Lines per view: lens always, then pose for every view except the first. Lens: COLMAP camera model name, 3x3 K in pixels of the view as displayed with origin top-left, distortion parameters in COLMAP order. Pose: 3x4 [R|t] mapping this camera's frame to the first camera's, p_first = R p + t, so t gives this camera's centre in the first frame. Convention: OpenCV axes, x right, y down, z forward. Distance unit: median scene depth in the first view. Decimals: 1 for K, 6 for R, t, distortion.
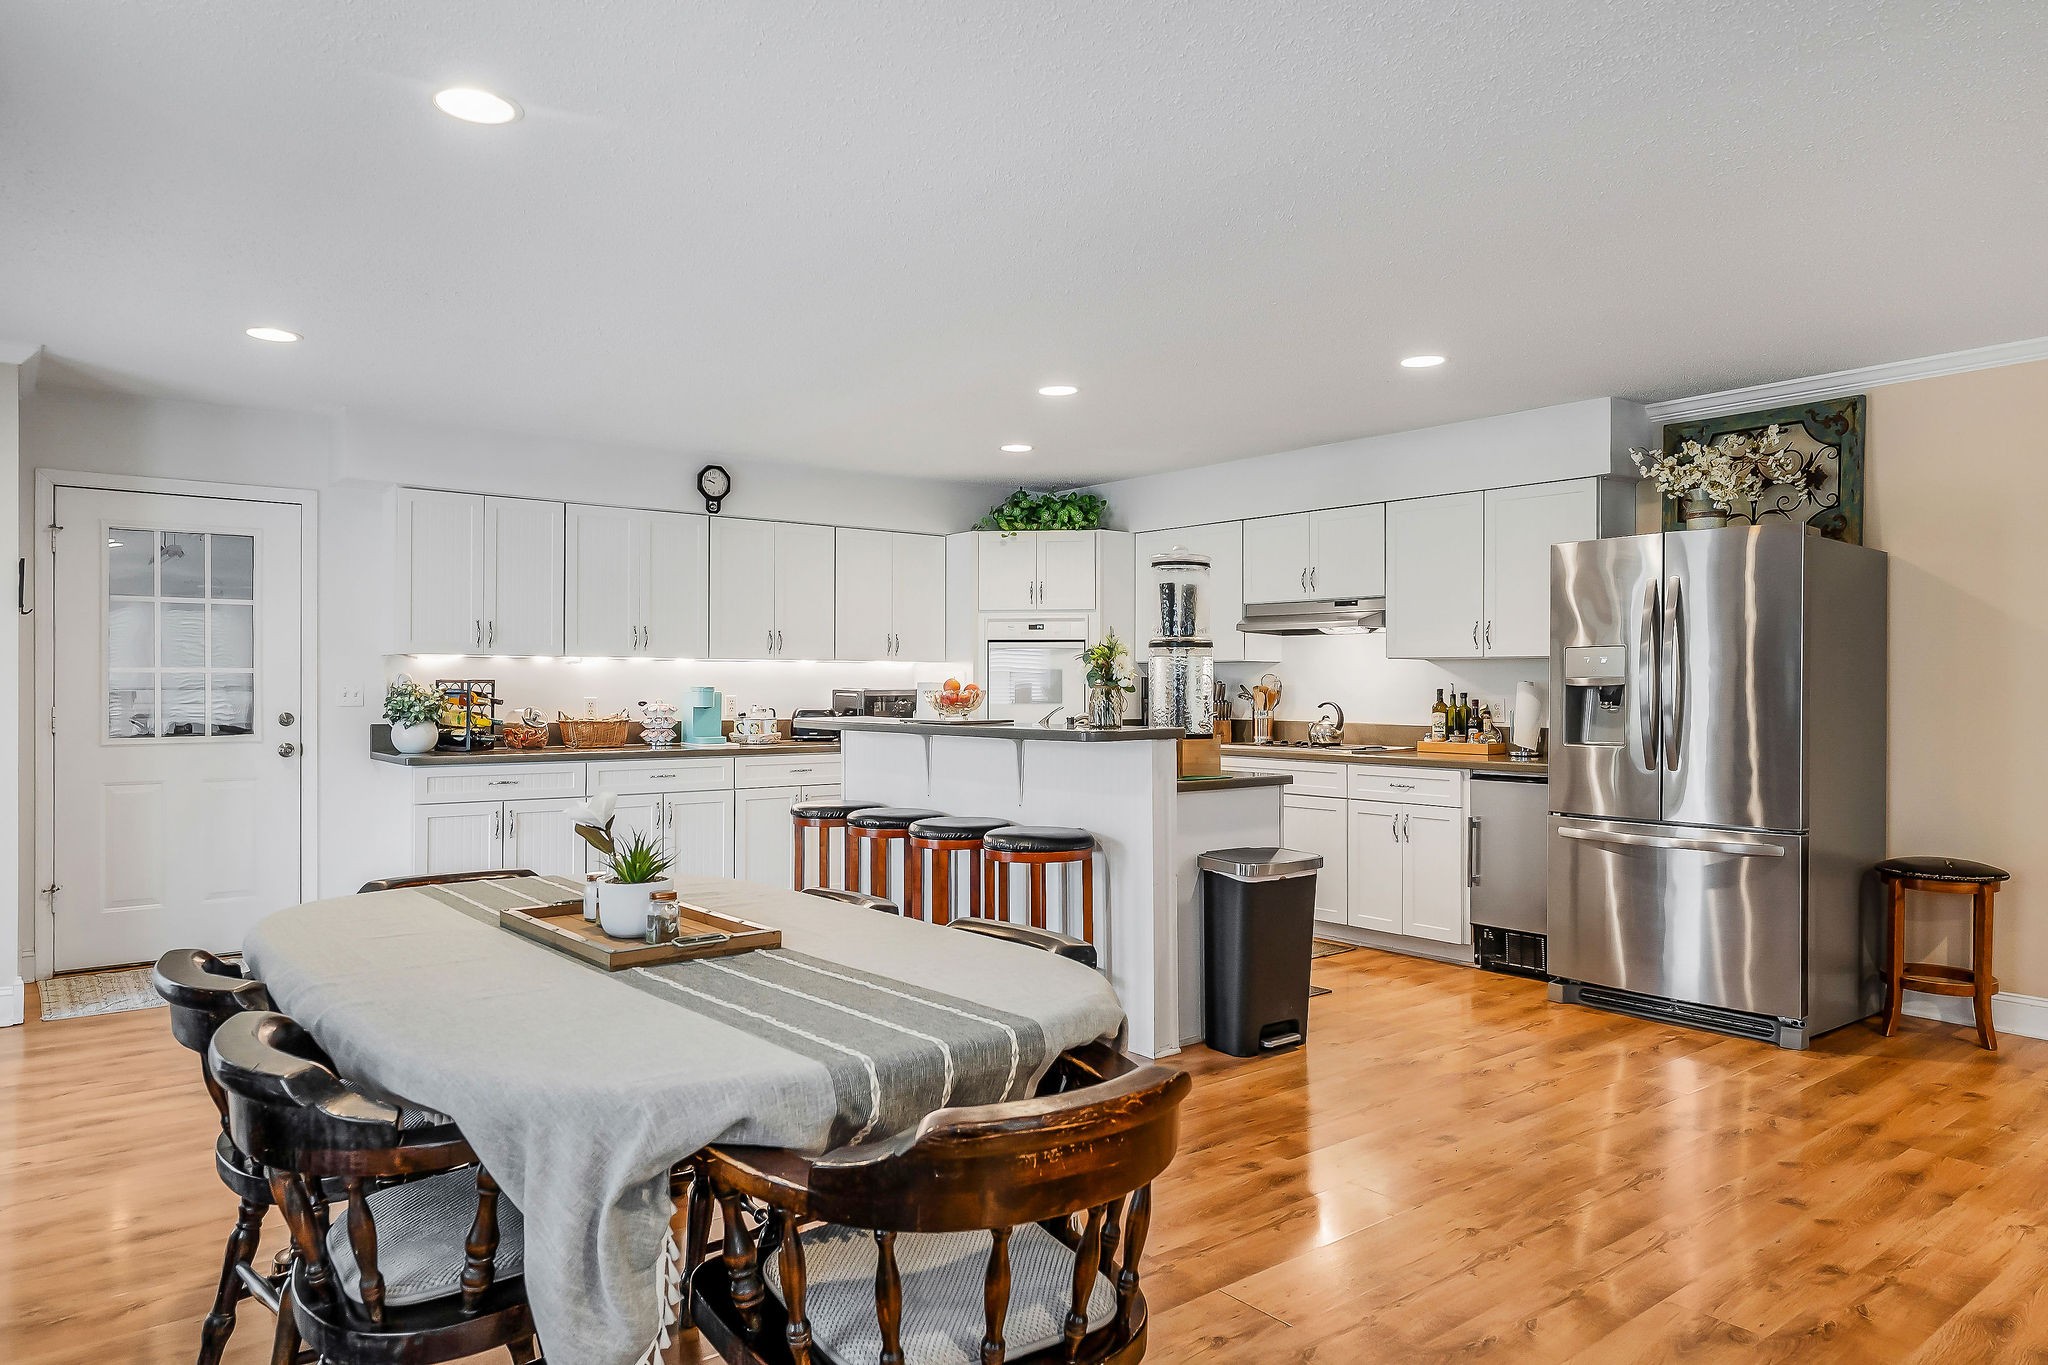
lens RADIAL K [[1247.8, 0, 1024.0], [0, 1247.8, 682.5], [0, 0, 1]] dist [-0.002789, -0.000935]
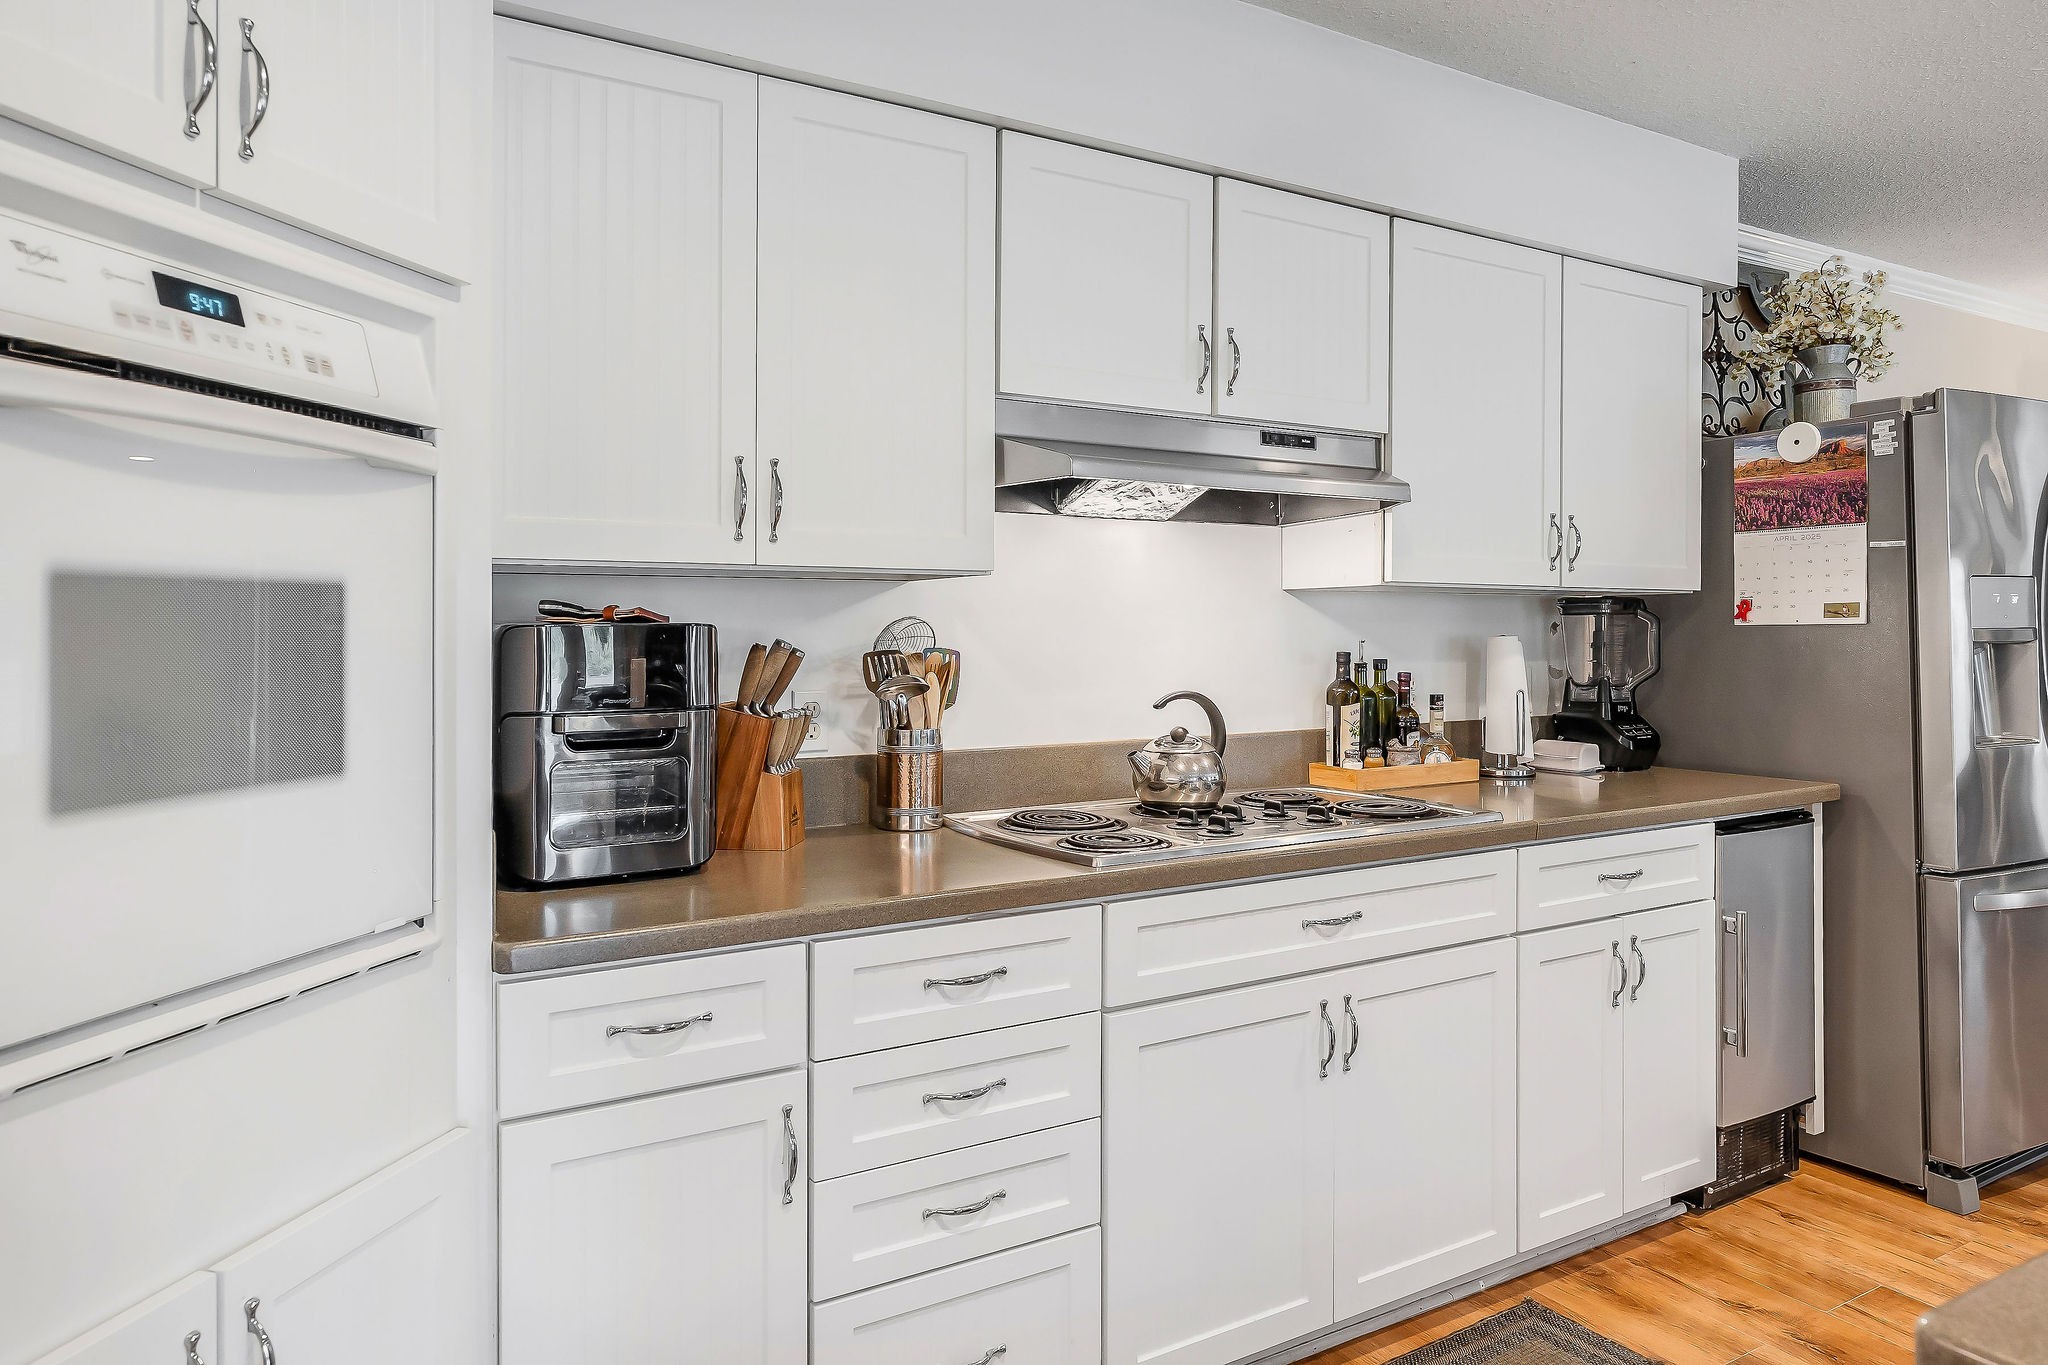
lens RADIAL K [[1277.1, 0, 1026.9], [0, 1277.1, 626.3], [0, 0, 1]] dist [-0.006019, -0.001792]
pose [[0.150290, 0.001200, 0.988641, -0.155229], [0.003538, 0.999992, -0.001752, -0.004160], [-0.988636, 0.003761, 0.150285, 1.039564]]
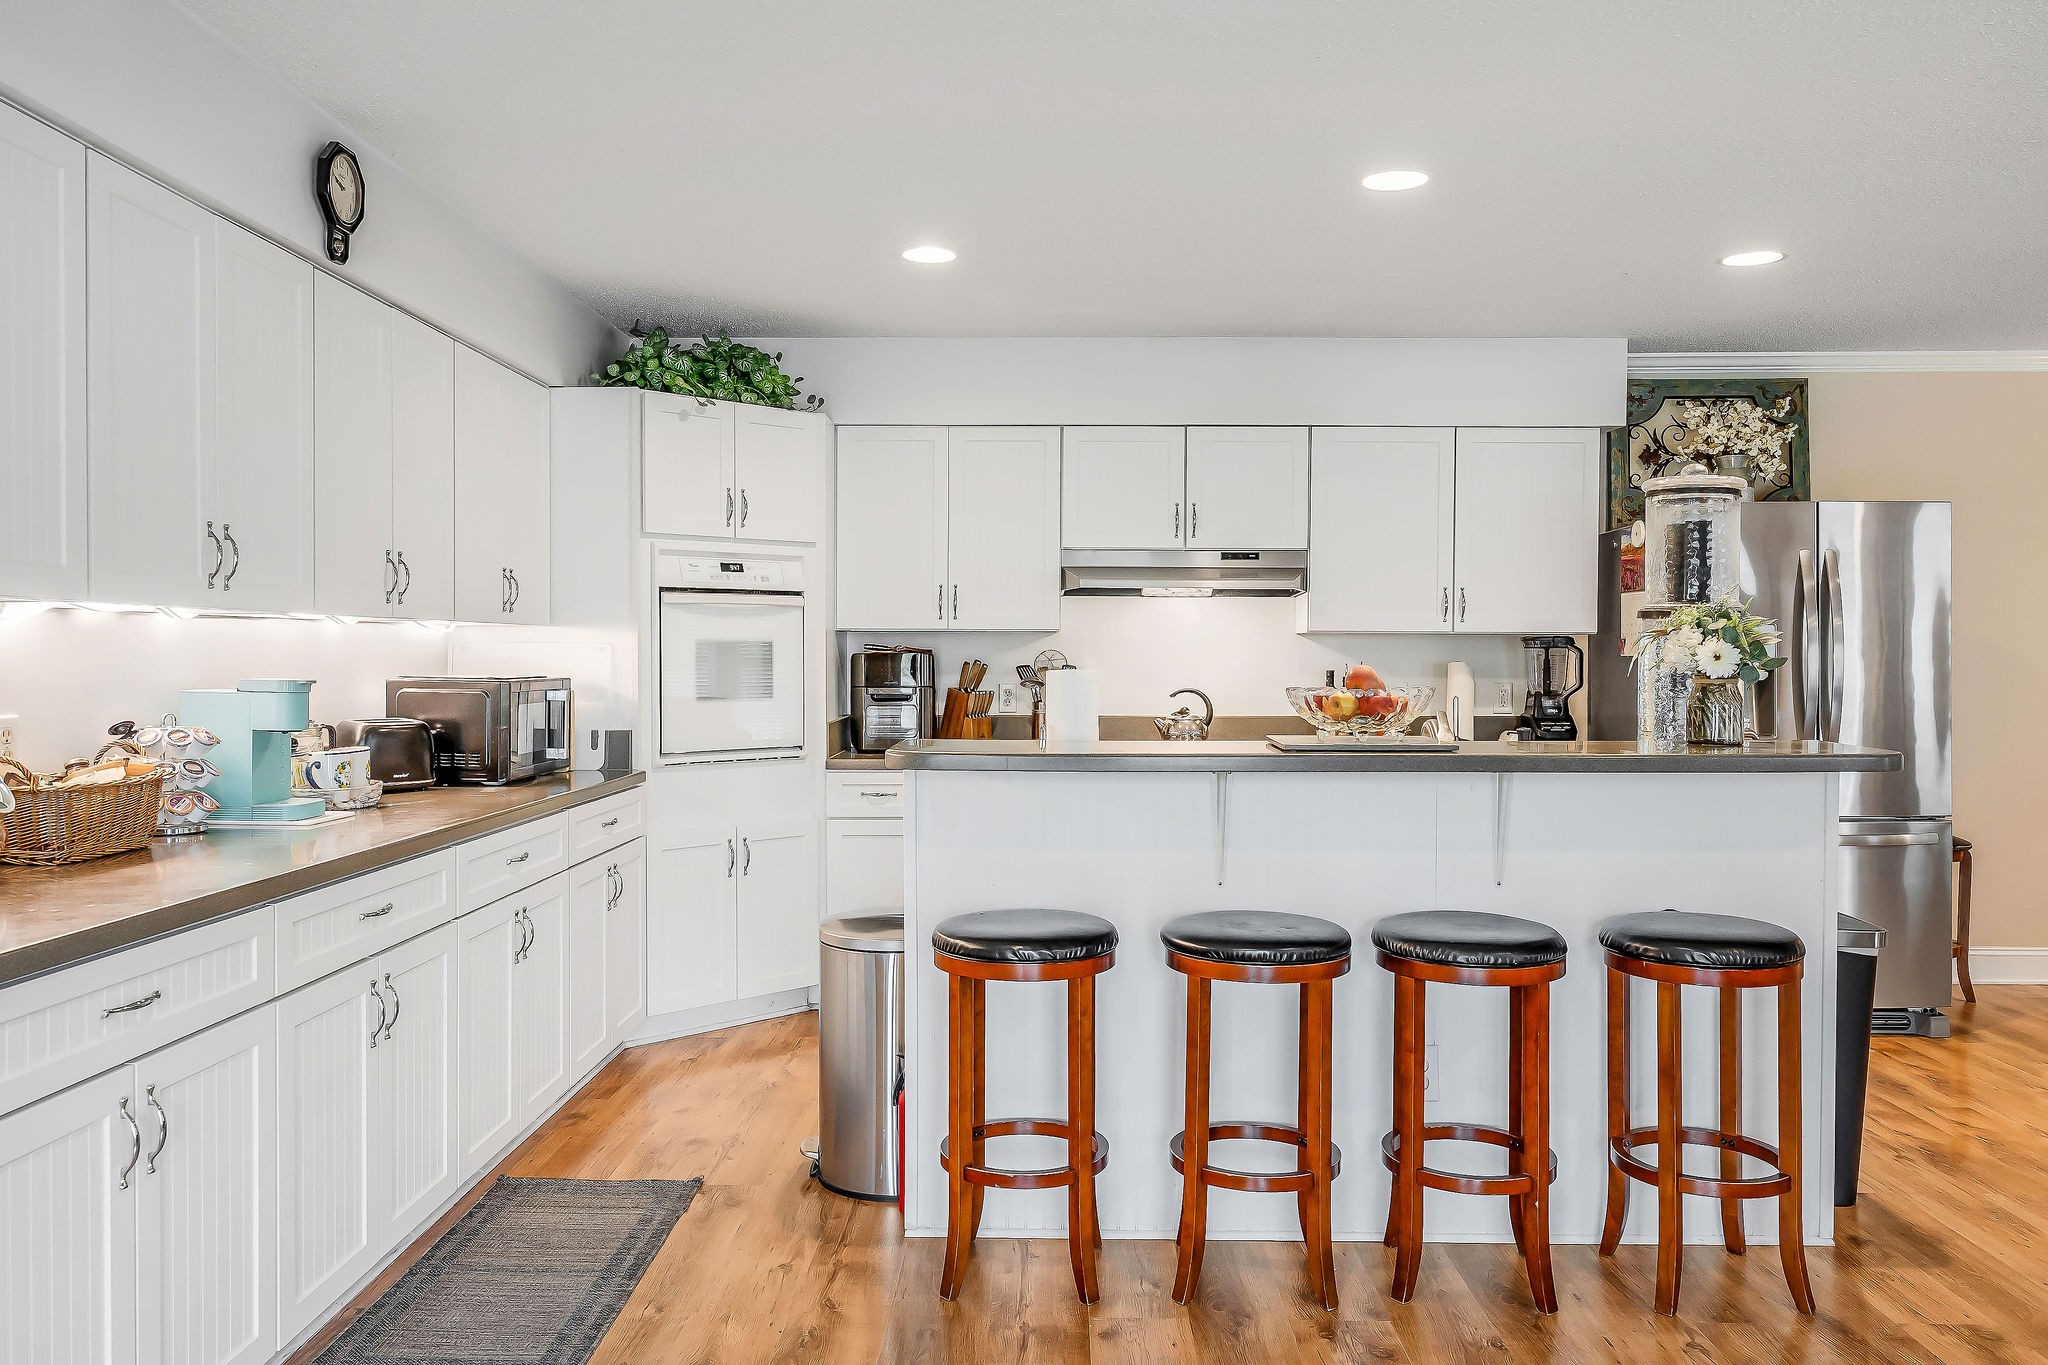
lens RADIAL K [[1443.5, 0, 1013.2], [0, 1443.5, 683.6], [0, 0, 1]] dist [-0.000378, 0.001712]
pose [[0.656677, -0.018810, 0.753937, -0.489055], [-0.001004, 0.999666, 0.025815, -0.009857], [-0.754171, -0.017710, 0.656439, 0.545679]]
